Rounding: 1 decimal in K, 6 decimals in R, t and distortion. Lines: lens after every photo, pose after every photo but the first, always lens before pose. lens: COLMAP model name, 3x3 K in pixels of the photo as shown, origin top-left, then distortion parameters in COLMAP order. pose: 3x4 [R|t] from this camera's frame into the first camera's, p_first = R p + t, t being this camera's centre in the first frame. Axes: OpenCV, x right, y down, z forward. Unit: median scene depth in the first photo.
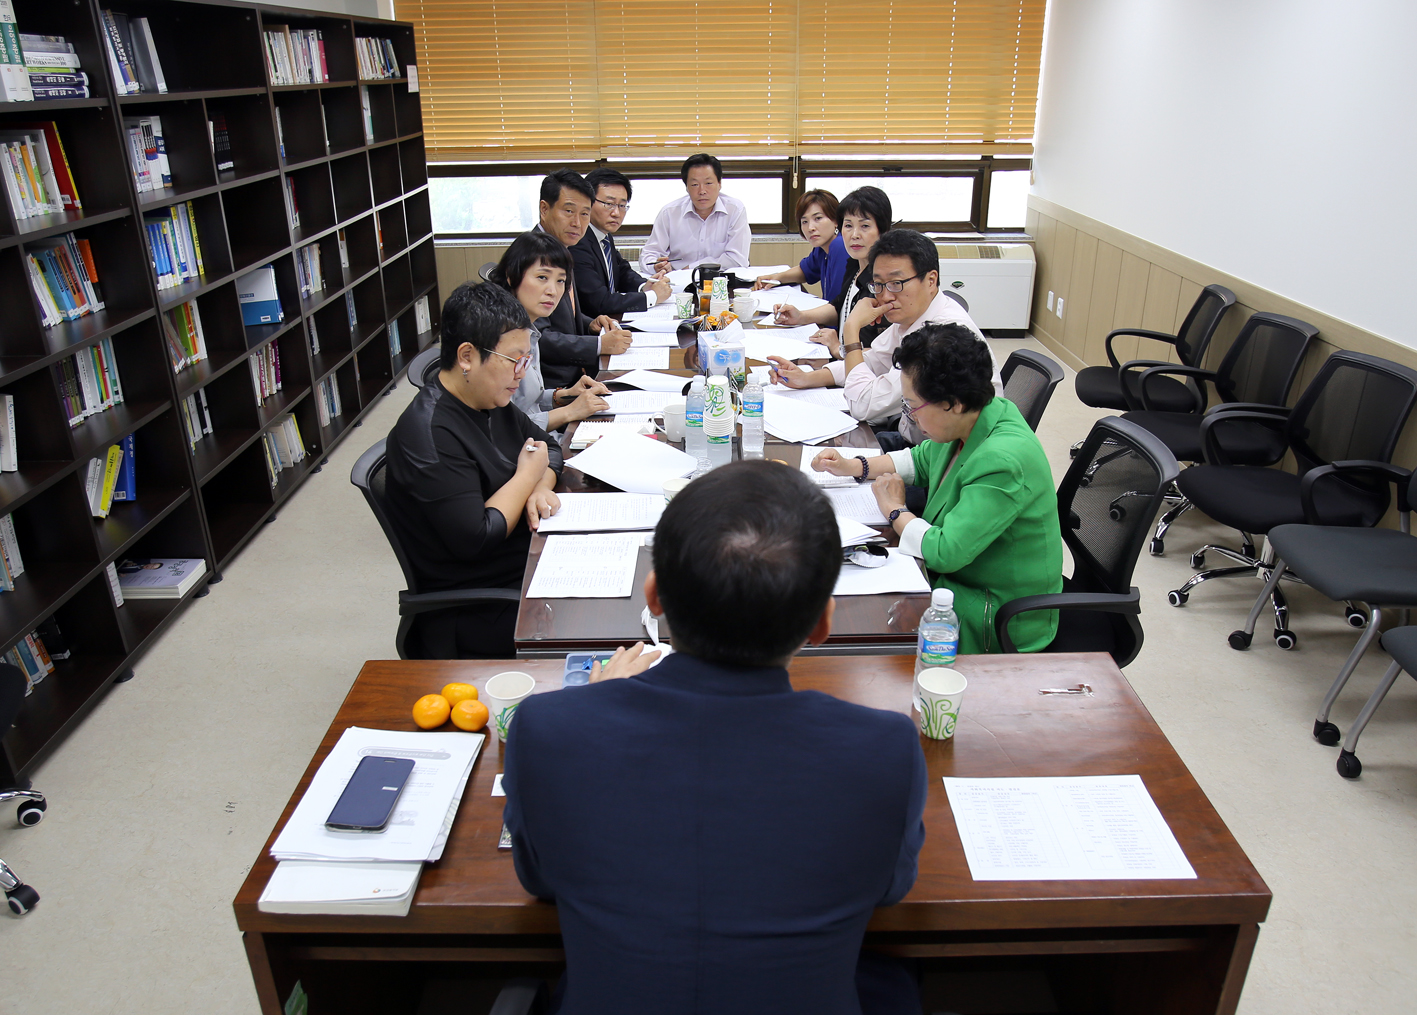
lens RADIAL K [[1014.6, 0, 713.1], [0, 1014.6, 514.8], [0, 0, 1]] dist [-0.065480, 0.038611]
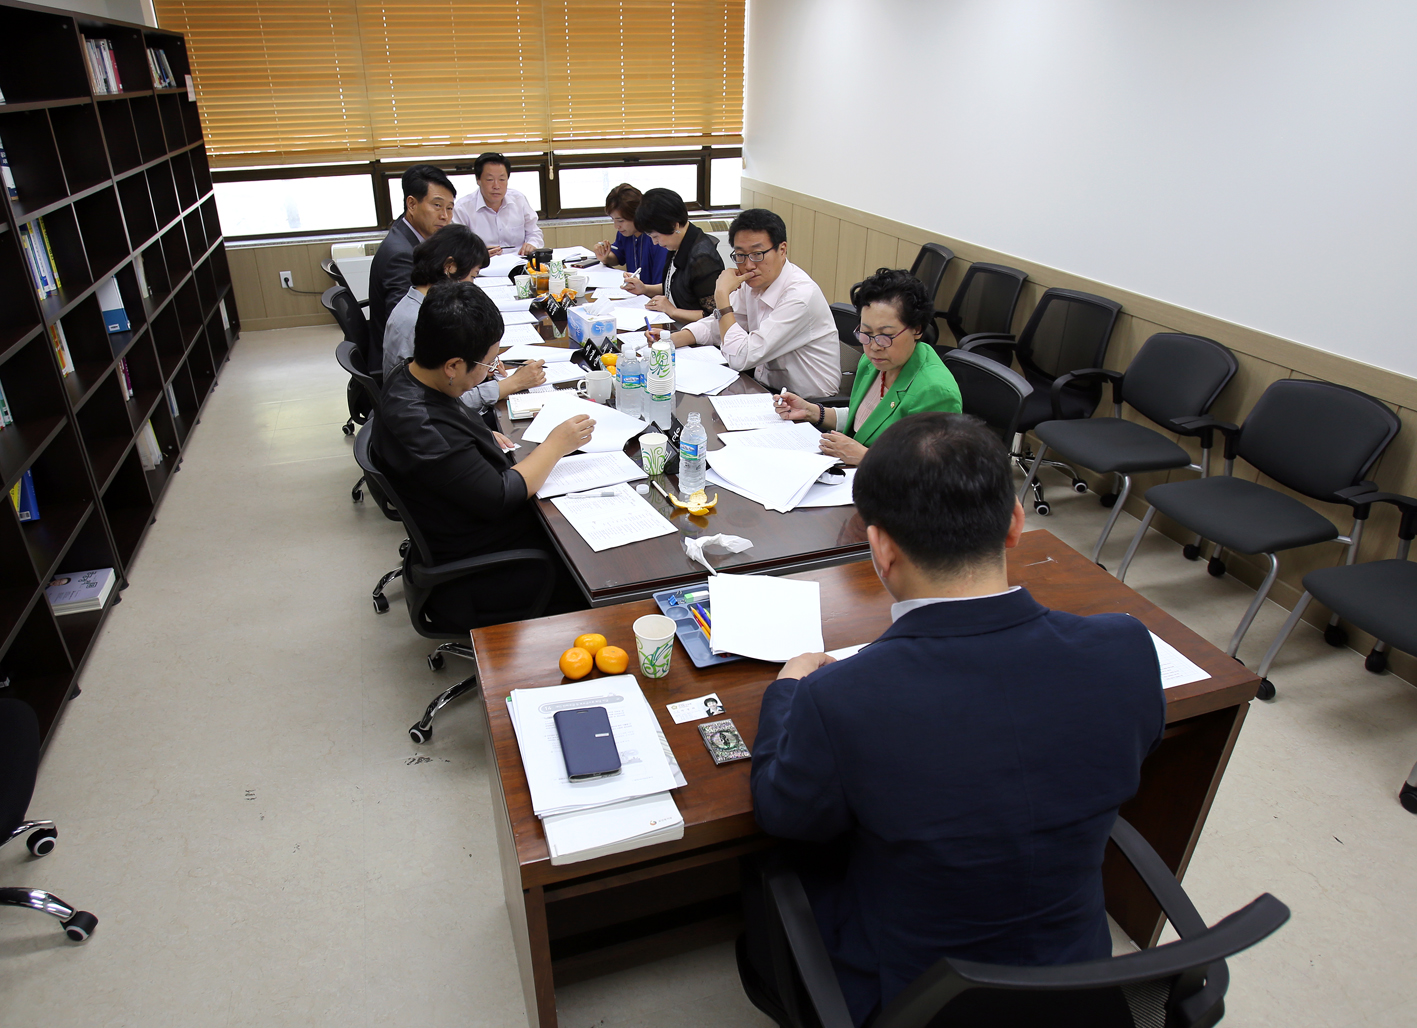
lens RADIAL K [[860.3, 0, 660.0], [0, 860.3, 497.7], [0, 0, 1]] dist [-0.069284, 0.027984]
pose [[0.959285, -0.126061, 0.252746, -0.149668], [0.114730, 0.991635, 0.059142, -0.010662], [-0.258087, -0.027736, 0.965723, 0.027383]]
